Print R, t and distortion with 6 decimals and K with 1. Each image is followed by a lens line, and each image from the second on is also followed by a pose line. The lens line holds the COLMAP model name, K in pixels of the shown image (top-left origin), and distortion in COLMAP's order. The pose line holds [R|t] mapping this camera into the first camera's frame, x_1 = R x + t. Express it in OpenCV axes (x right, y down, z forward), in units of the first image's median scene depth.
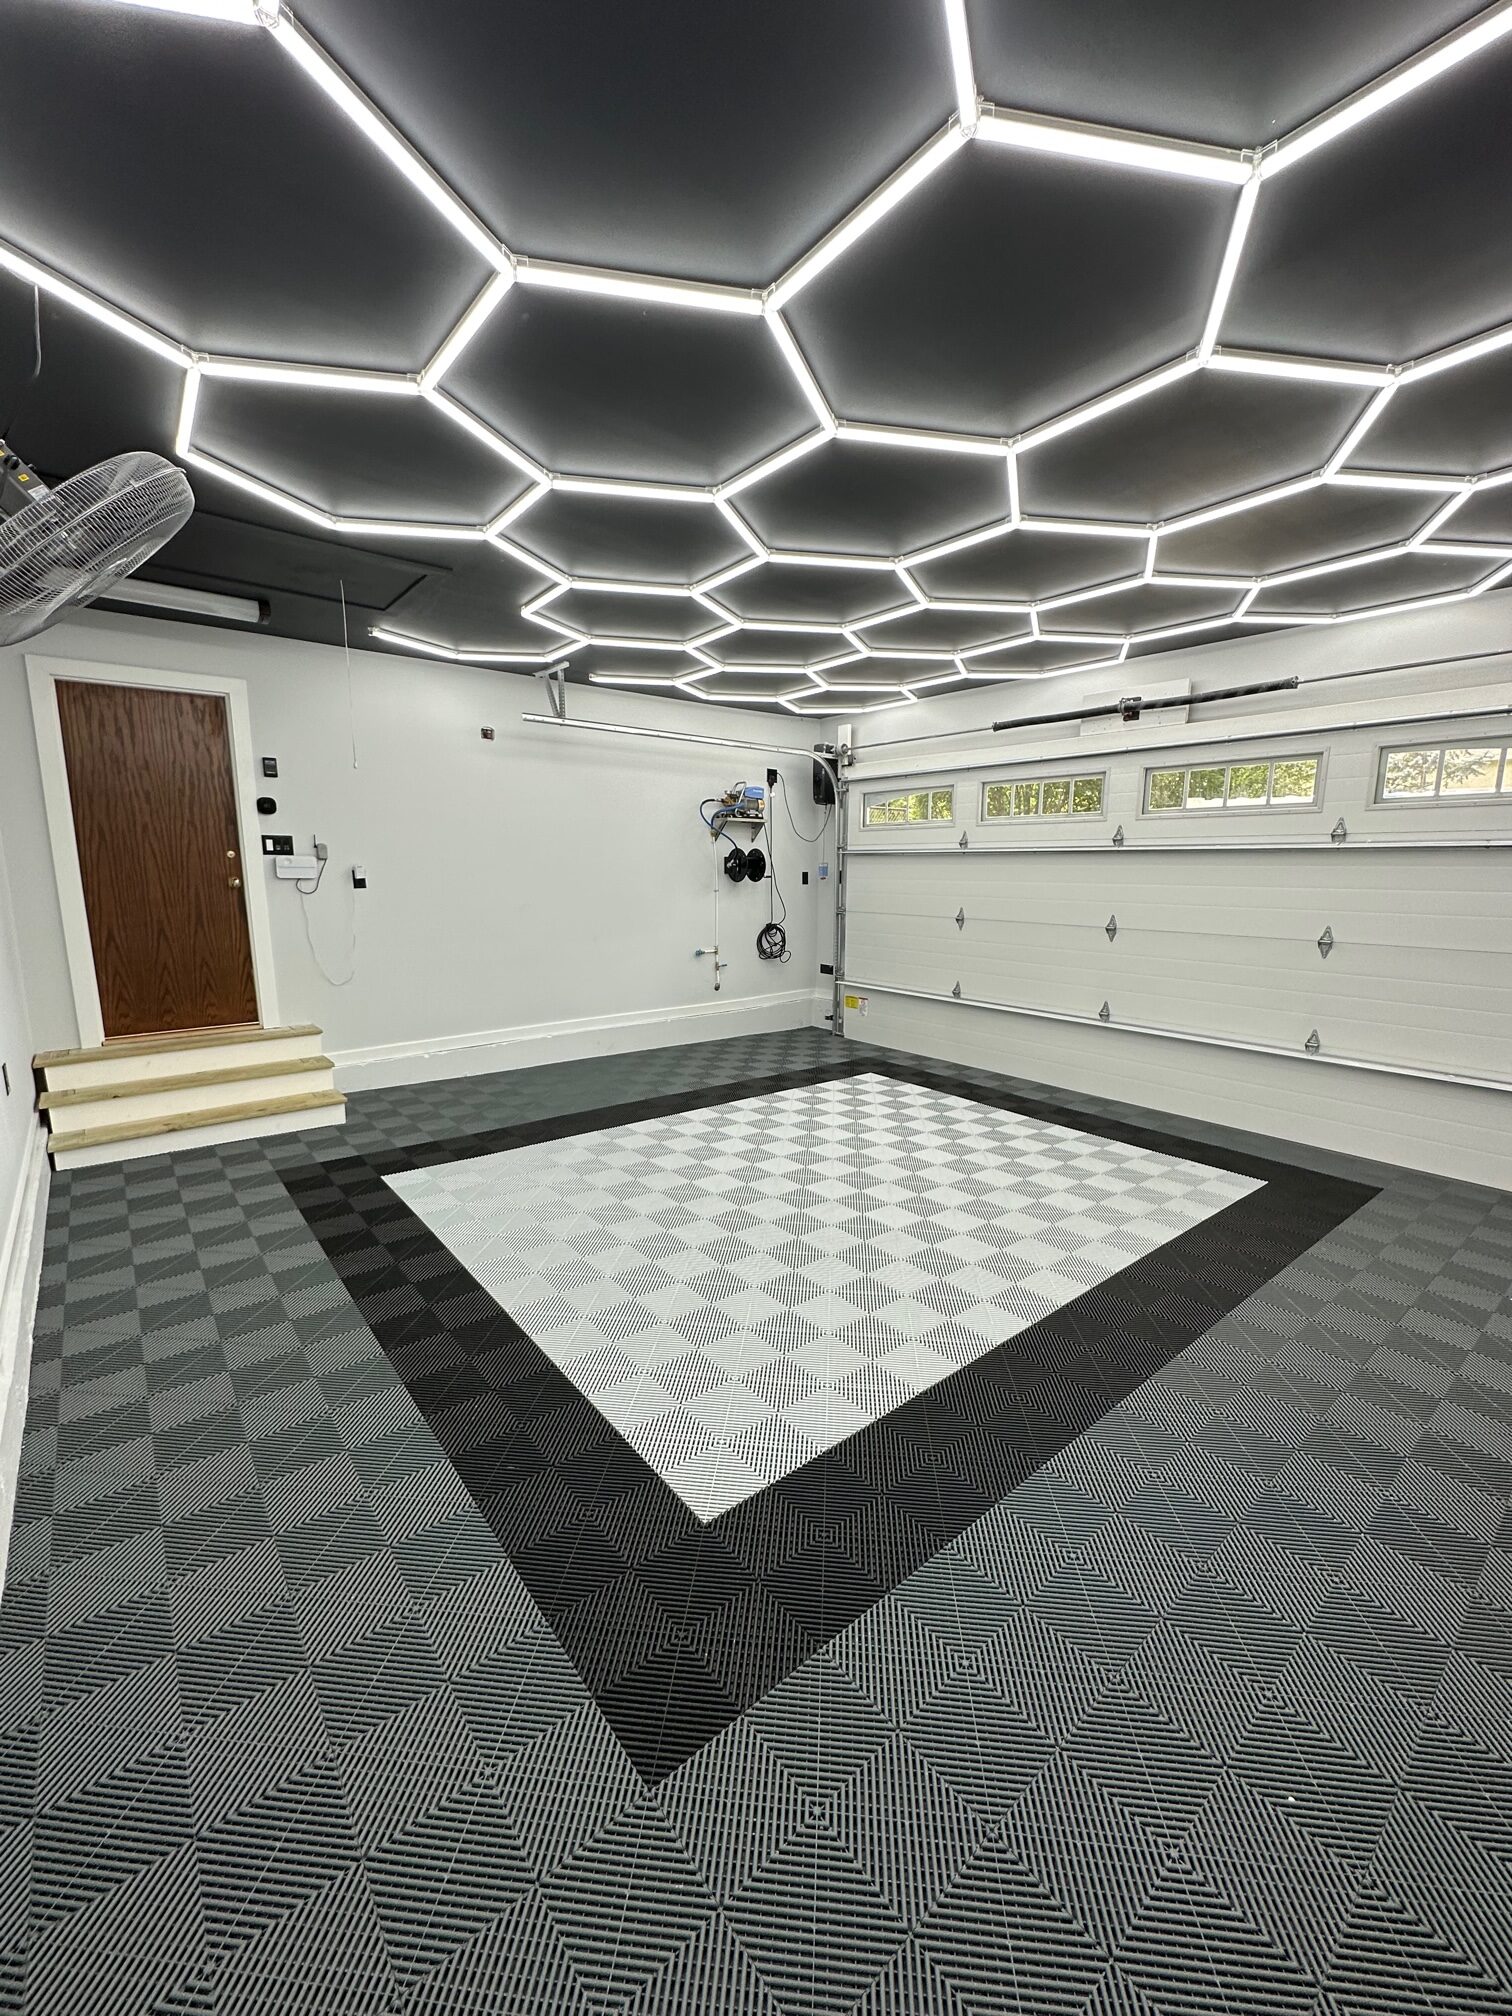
lens RADIAL K [[812.5, 0, 767.2], [0, 812.5, 1010.2], [0, 0, 1]] dist [-0.003064, -0.000451]
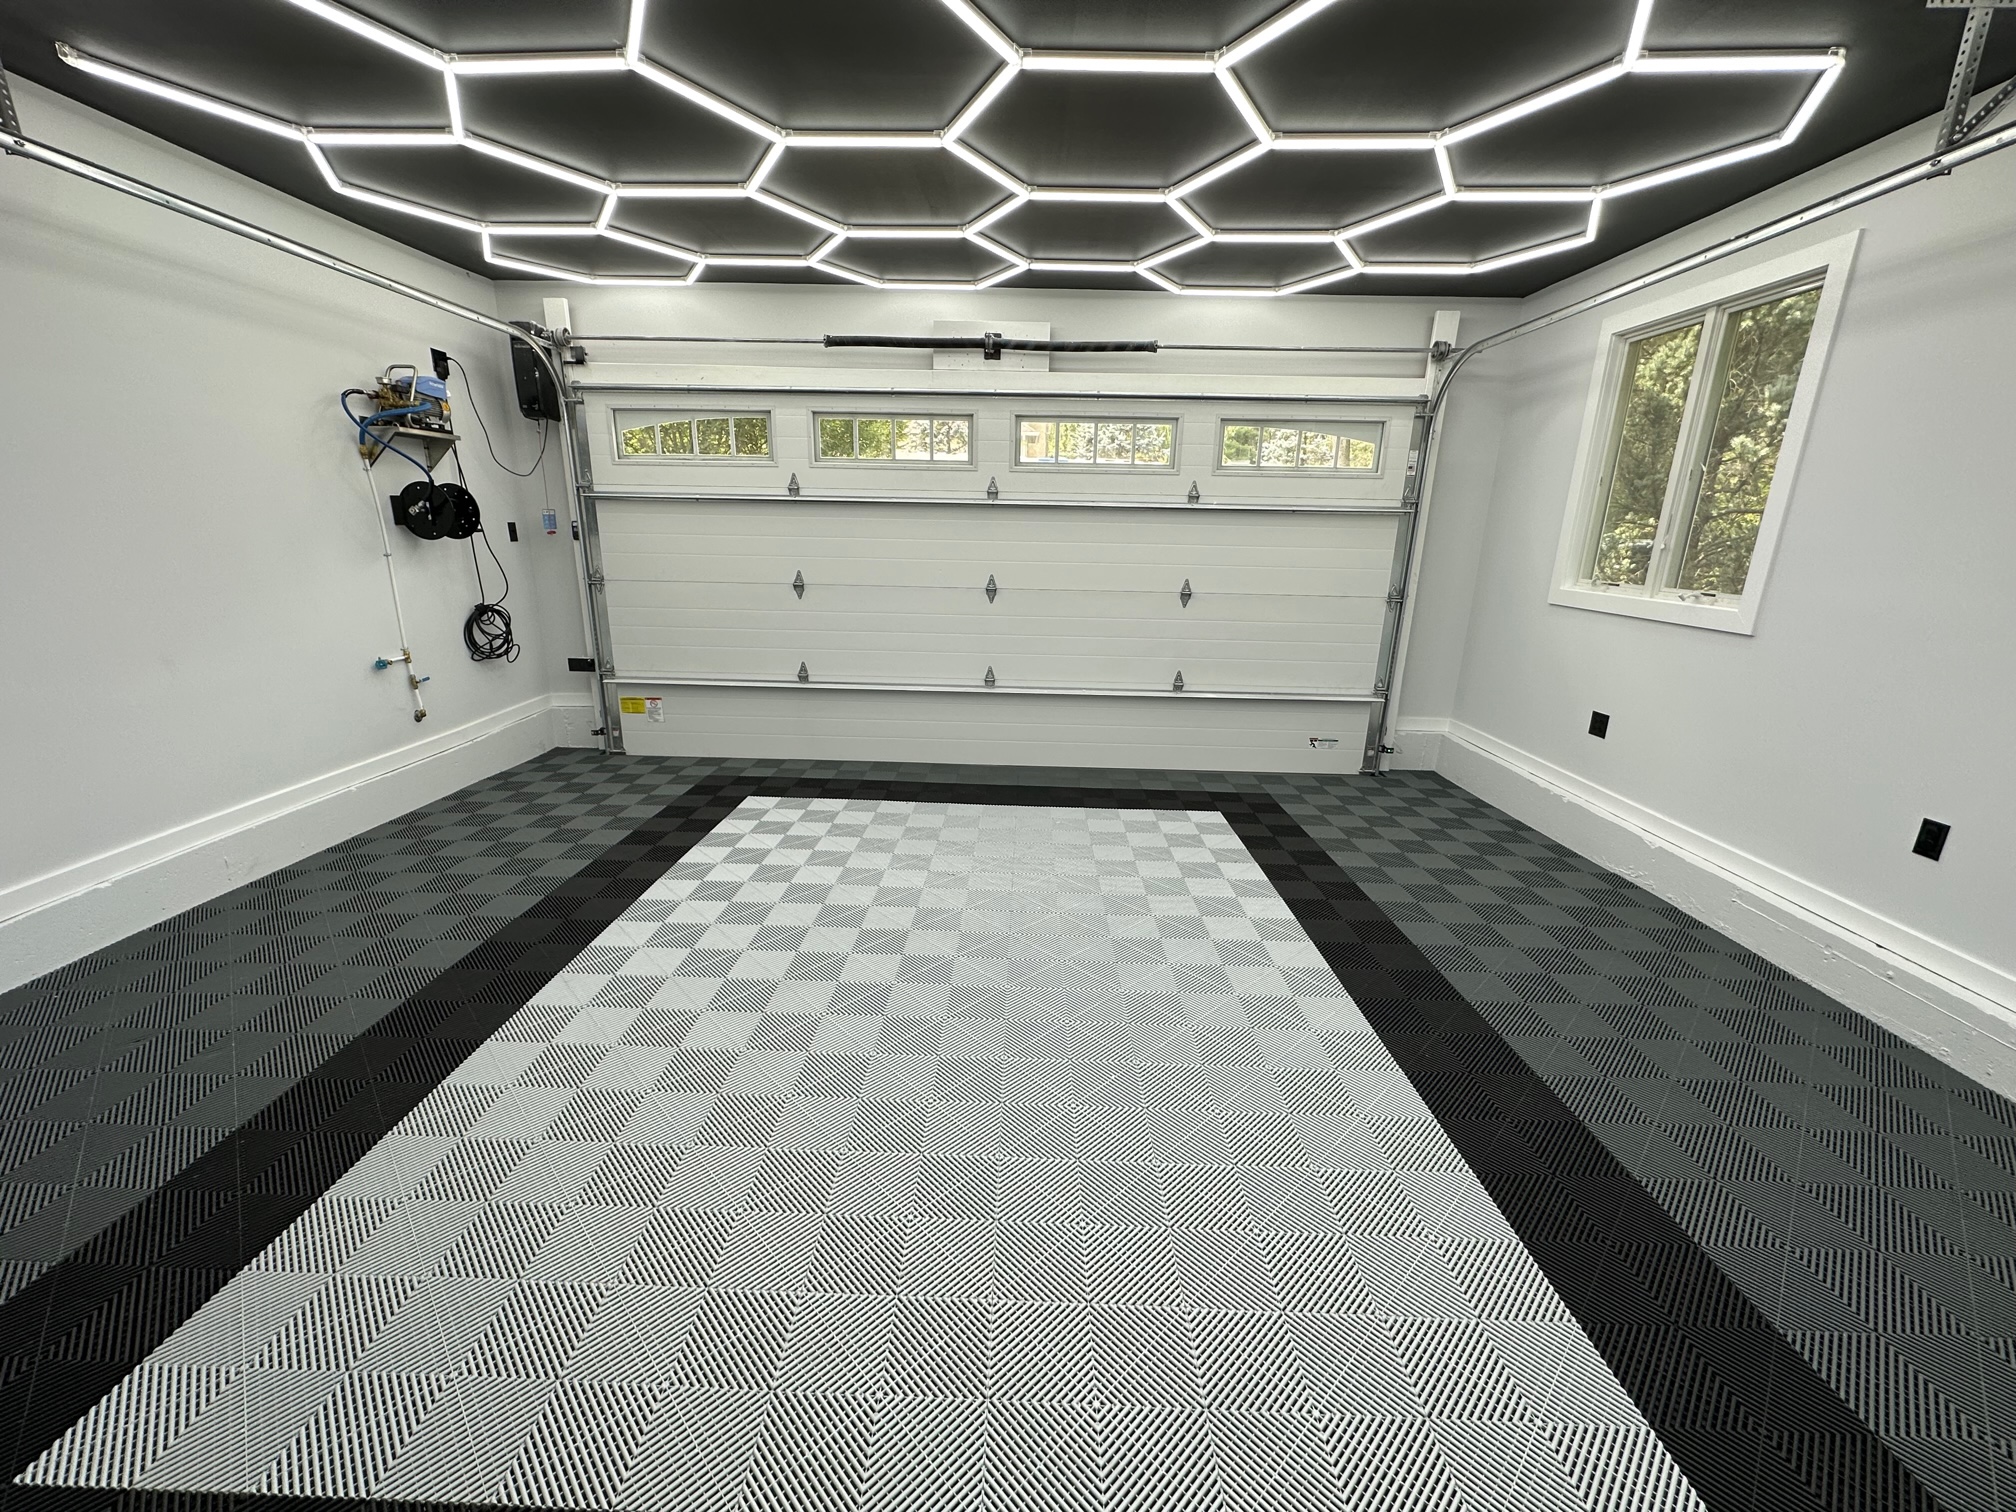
lens RADIAL K [[812.5, 0, 1007.6], [0, 812.5, 759.4], [0, 0, 1]] dist [-0.003064, -0.000451]
pose [[0.655130, -0.202974, 0.727741, -0.224589], [0.114994, 0.978802, 0.169477, -0.049154], [-0.746714, -0.027344, 0.664583, 0.267702]]
